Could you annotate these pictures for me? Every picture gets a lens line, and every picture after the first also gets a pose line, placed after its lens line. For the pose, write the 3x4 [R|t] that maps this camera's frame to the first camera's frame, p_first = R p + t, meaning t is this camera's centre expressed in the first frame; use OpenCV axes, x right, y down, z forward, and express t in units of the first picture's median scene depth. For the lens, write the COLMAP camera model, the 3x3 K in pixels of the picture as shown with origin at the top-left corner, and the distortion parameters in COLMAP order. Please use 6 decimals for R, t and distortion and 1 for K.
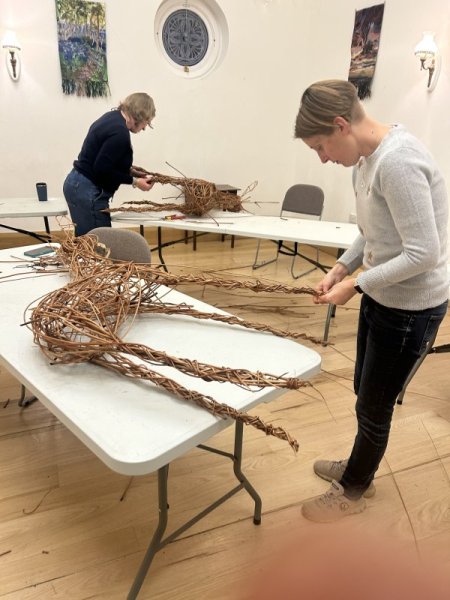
lens RADIAL K [[441.4, 0, 226.3], [0, 441.4, 311.3], [0, 0, 1]] dist [0.009310, -0.029206]
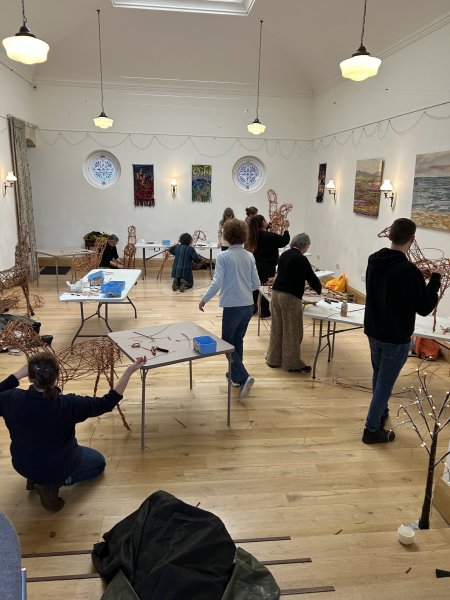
lens RADIAL K [[441.4, 0, 226.3], [0, 441.4, 311.3], [0, 0, 1]] dist [0.009310, -0.029206]
pose [[0.958964, 0.064318, -0.276137, 0.509342], [-0.092470, 0.991625, -0.090159, 0.297223], [0.268026, 0.111993, 0.956880, -1.178232]]
